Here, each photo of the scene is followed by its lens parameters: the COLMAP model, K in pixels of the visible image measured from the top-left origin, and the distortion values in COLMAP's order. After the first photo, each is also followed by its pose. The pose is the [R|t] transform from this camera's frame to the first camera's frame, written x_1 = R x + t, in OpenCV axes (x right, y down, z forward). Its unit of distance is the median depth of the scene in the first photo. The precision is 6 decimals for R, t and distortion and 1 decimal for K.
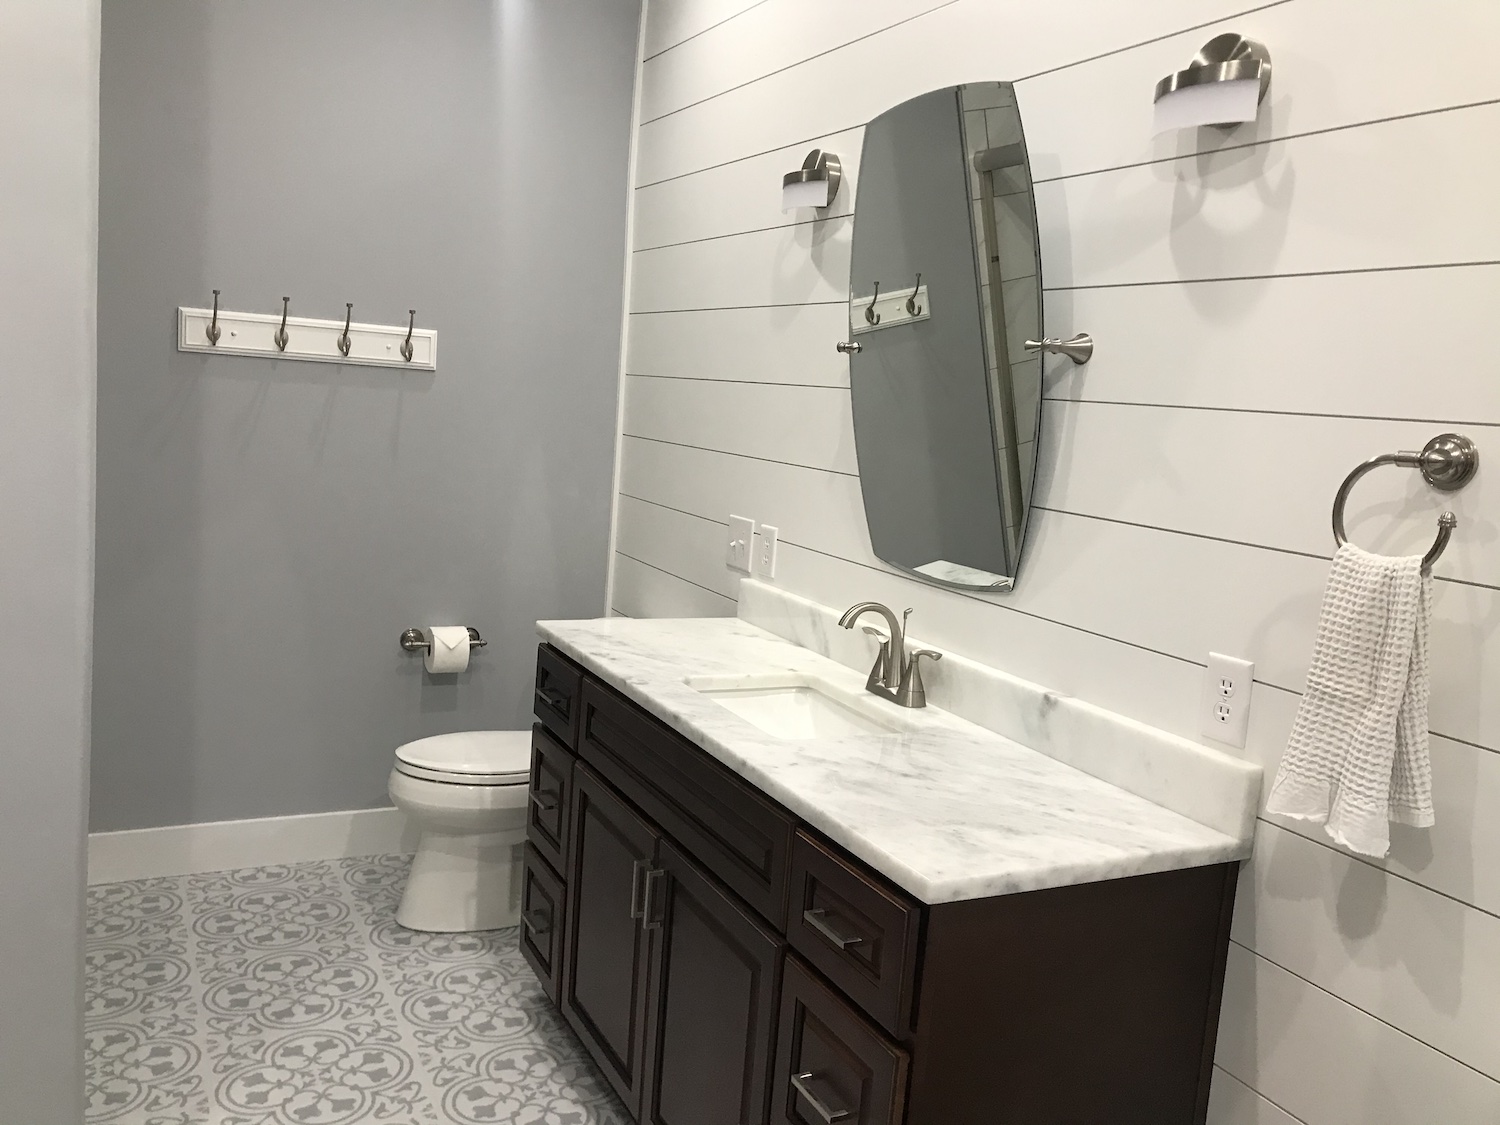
lens RADIAL K [[1242.6, 0, 755.0], [0, 1242.6, 570.3], [0, 0, 1]] dist [0.030994, -0.030514]
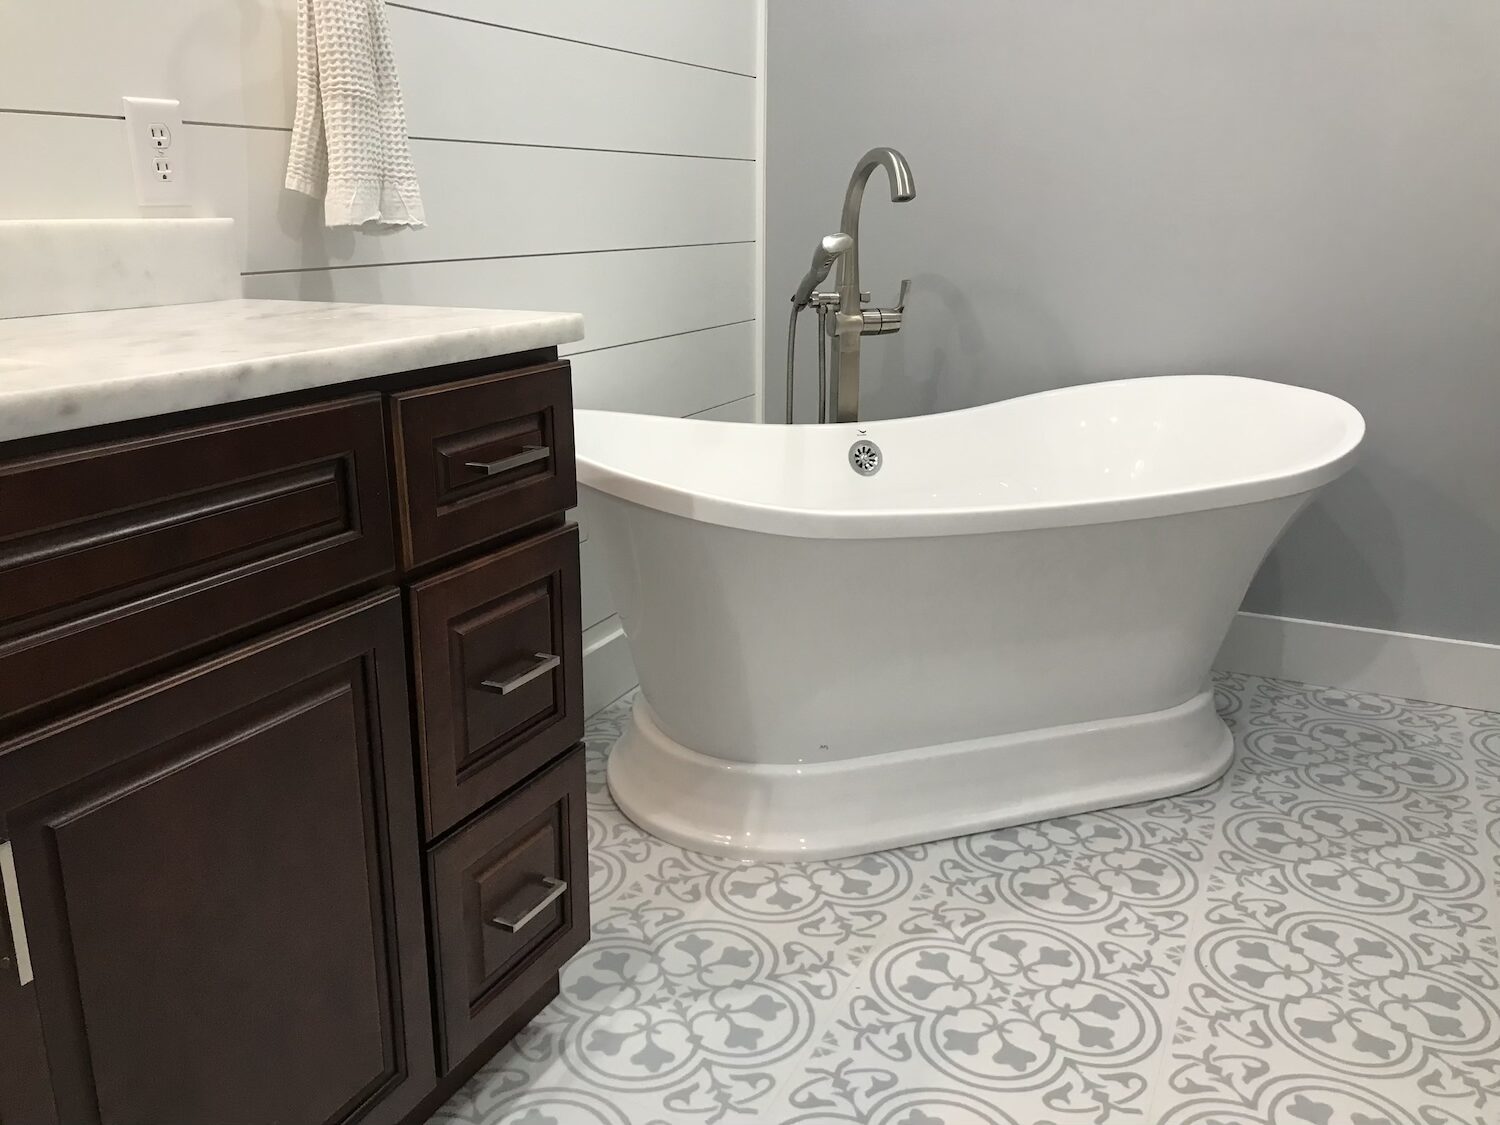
lens RADIAL K [[1242.6, 0, 751.9], [0, 1242.6, 550.1], [0, 0, 1]] dist [0.030994, -0.030514]
pose [[-0.608165, -0.288271, 0.739618, -0.442076], [0.064518, 0.910699, 0.408002, 0.021690], [-0.791184, 0.295851, -0.535257, 0.932712]]
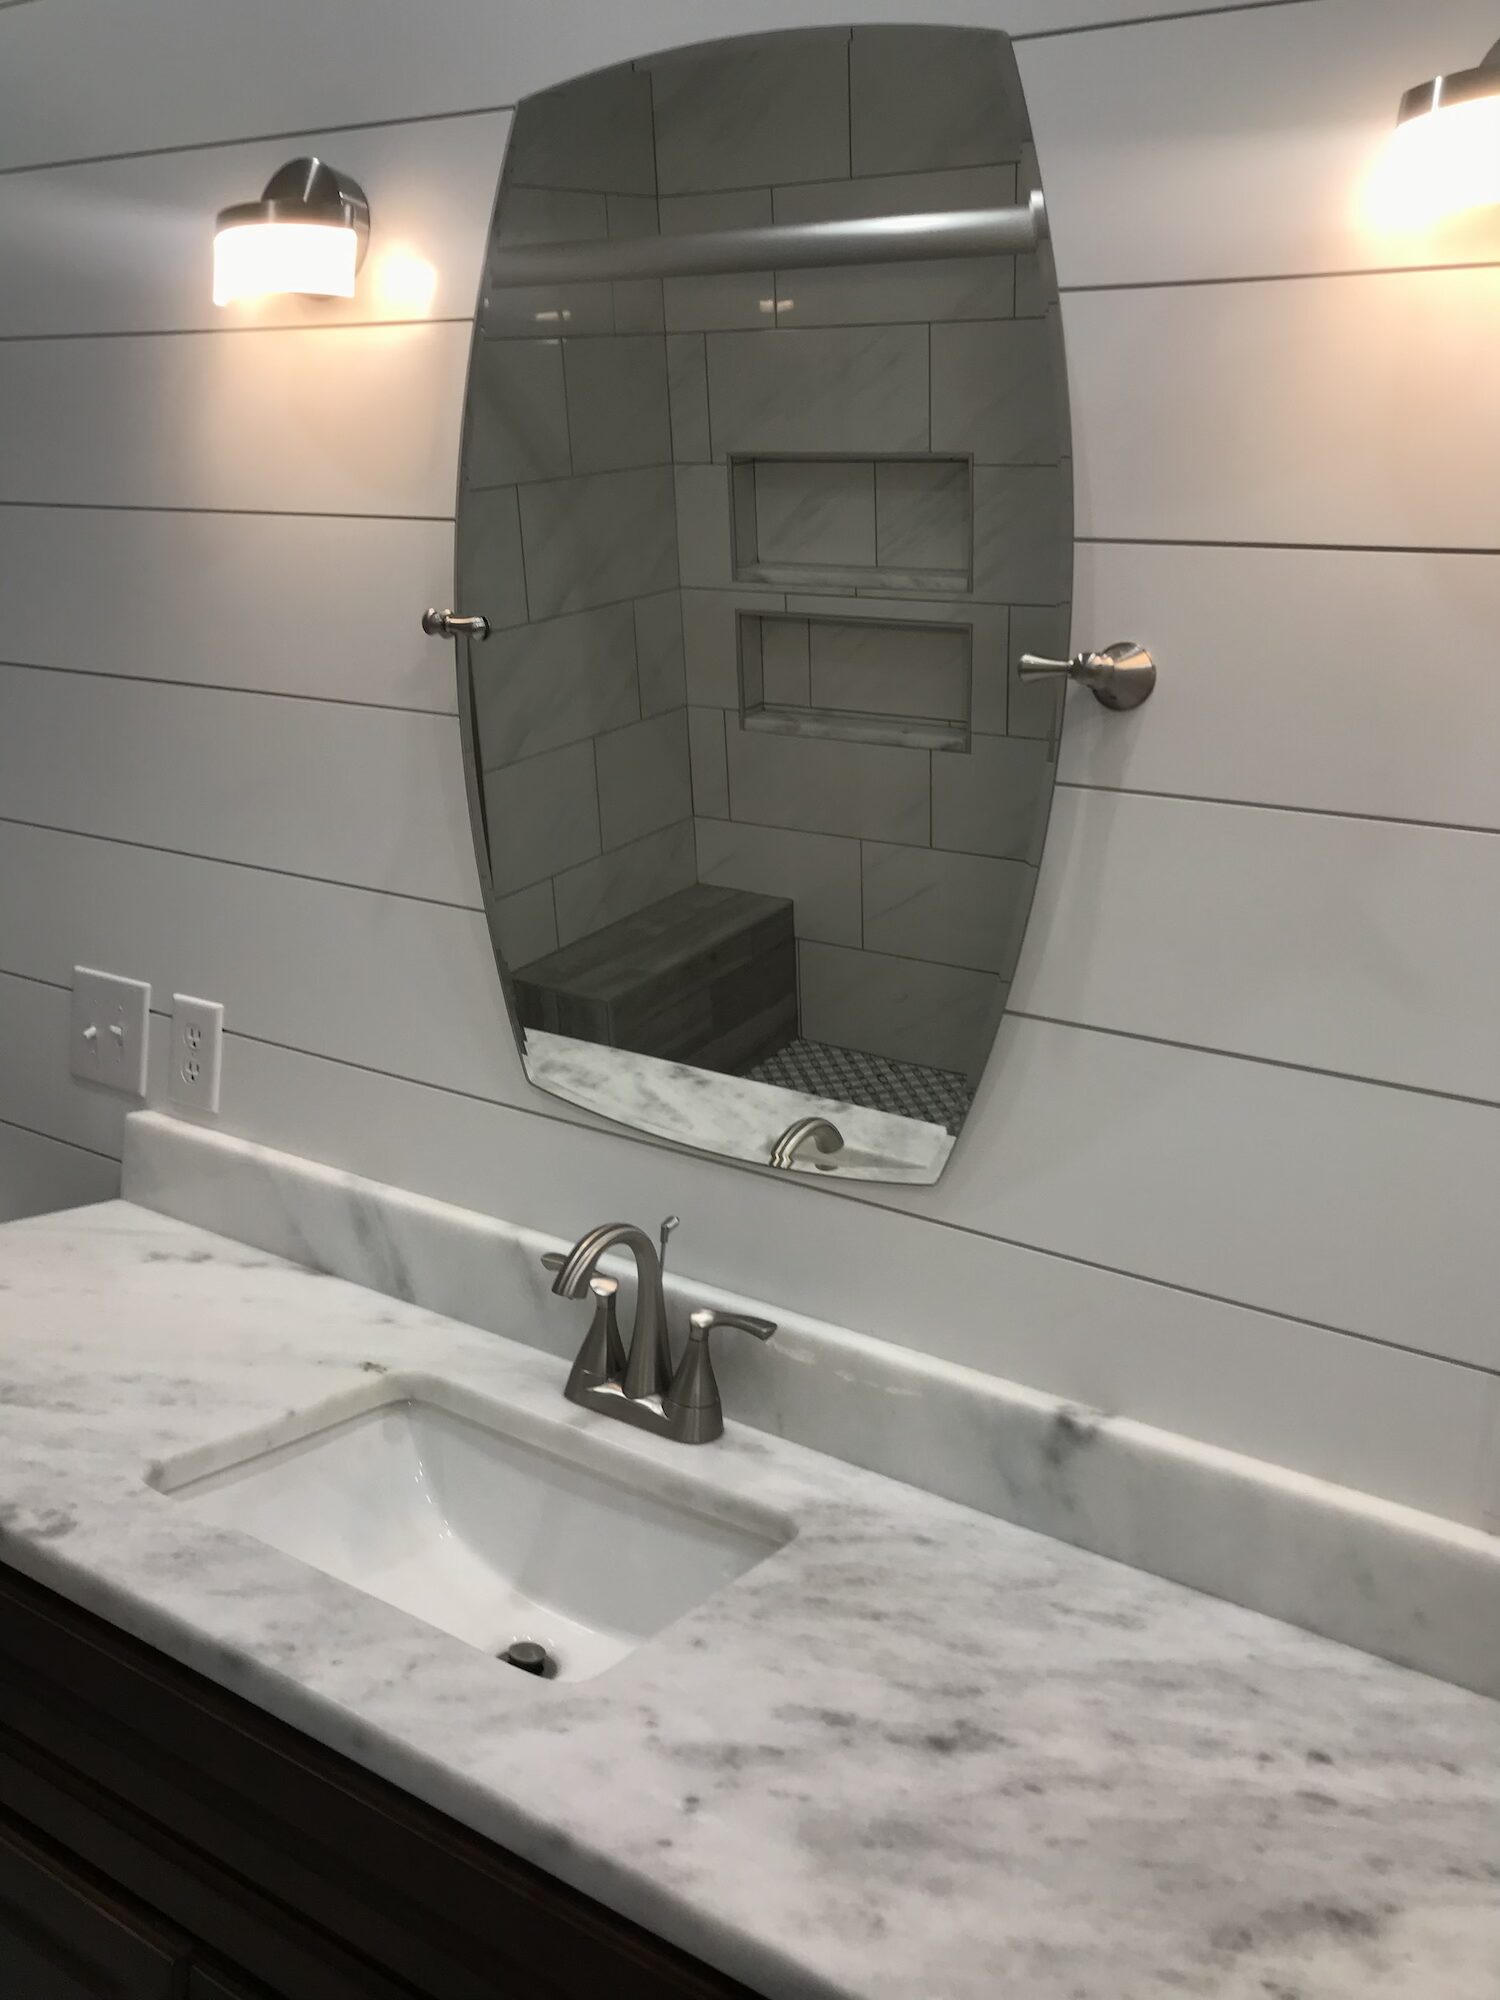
lens RADIAL K [[1656.9, 0, 762.8], [0, 1656.9, 980.2], [0, 0, 1]] dist [0.030994, -0.030514]
pose [[0.859322, -0.065734, 0.507194, -0.151941], [0.034666, 0.996911, 0.070469, -0.099968], [-0.510260, -0.042973, 0.858946, 0.470910]]
